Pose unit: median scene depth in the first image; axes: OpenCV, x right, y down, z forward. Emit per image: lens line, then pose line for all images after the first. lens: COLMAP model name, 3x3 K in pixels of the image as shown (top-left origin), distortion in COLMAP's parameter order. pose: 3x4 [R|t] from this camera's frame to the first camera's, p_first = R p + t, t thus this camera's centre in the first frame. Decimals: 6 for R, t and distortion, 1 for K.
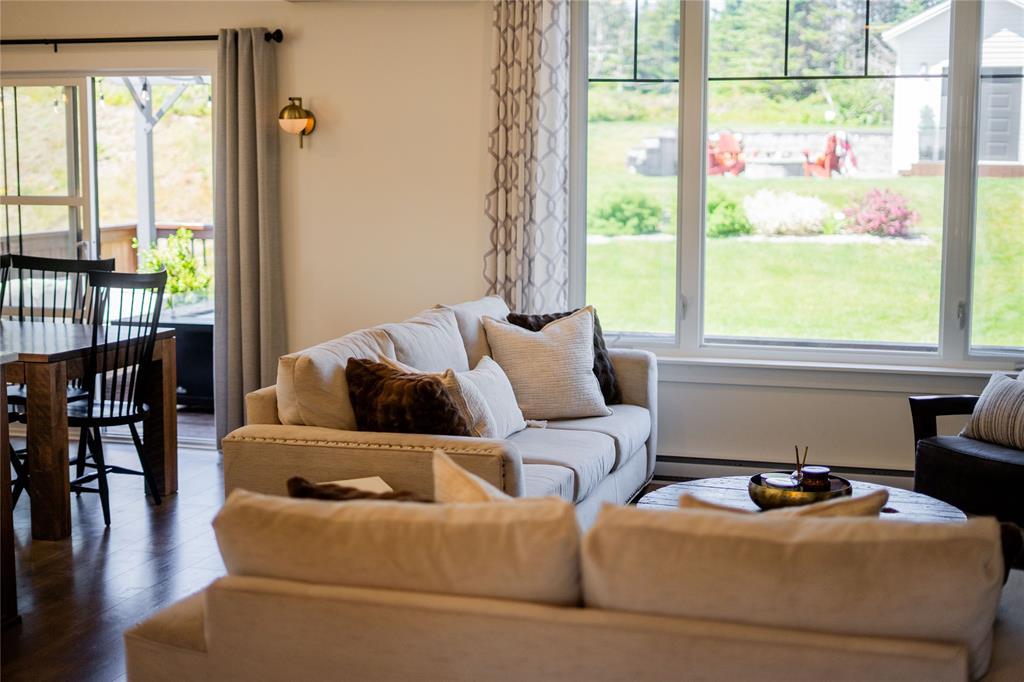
lens RADIAL K [[1510.2, 0, 513.8], [0, 1510.2, 323.0], [0, 0, 1]] dist [-0.017676, -0.044428]
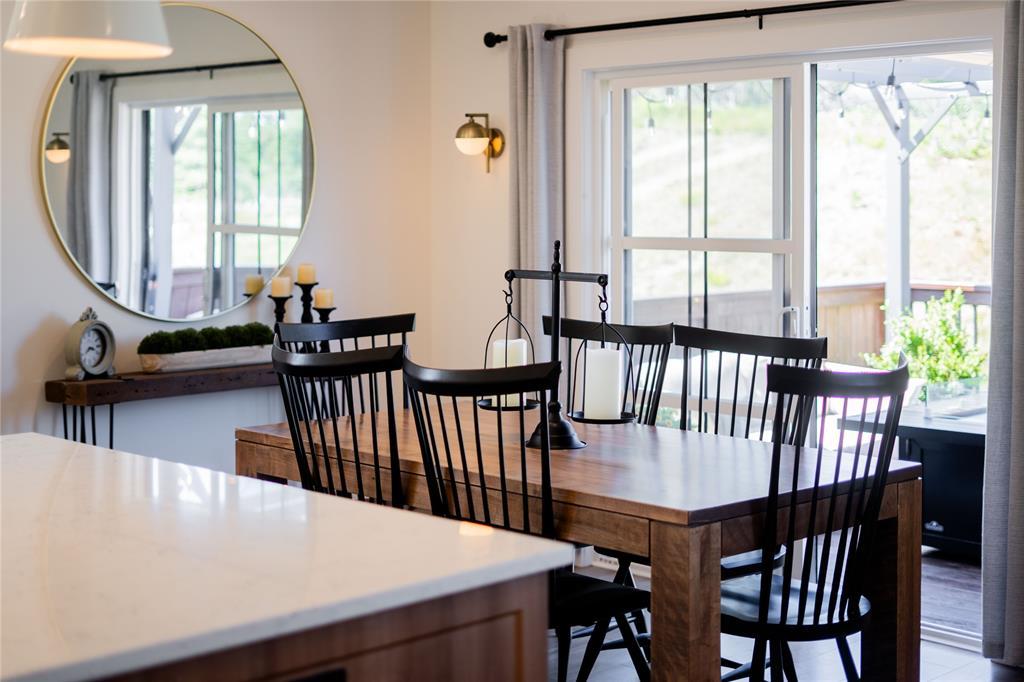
lens RADIAL K [[1546.4, 0, 513.7], [0, 1546.4, 212.8], [0, 0, 1]] dist [-0.033791, -0.028160]
pose [[0.880944, 0.000012, -0.473221, -0.068806], [-0.052108, 0.993921, -0.096979, -0.022180], [0.470343, 0.110091, 0.875590, 0.331451]]
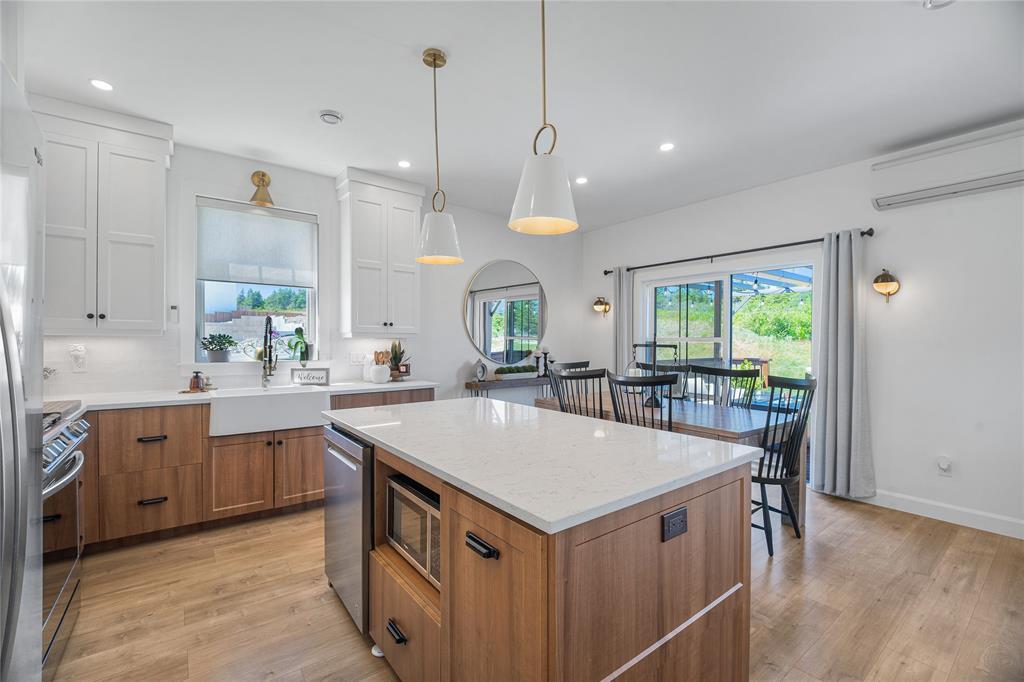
lens RADIAL K [[438.7, 0, 512.0], [0, 438.7, 341.0], [0, 0, 1]] dist [-0.000092, -0.000117]
pose [[0.810538, 0.002514, -0.585681, -0.174656], [-0.069041, 0.993429, -0.091284, -0.009145], [0.581603, 0.114425, 0.805385, 0.390096]]
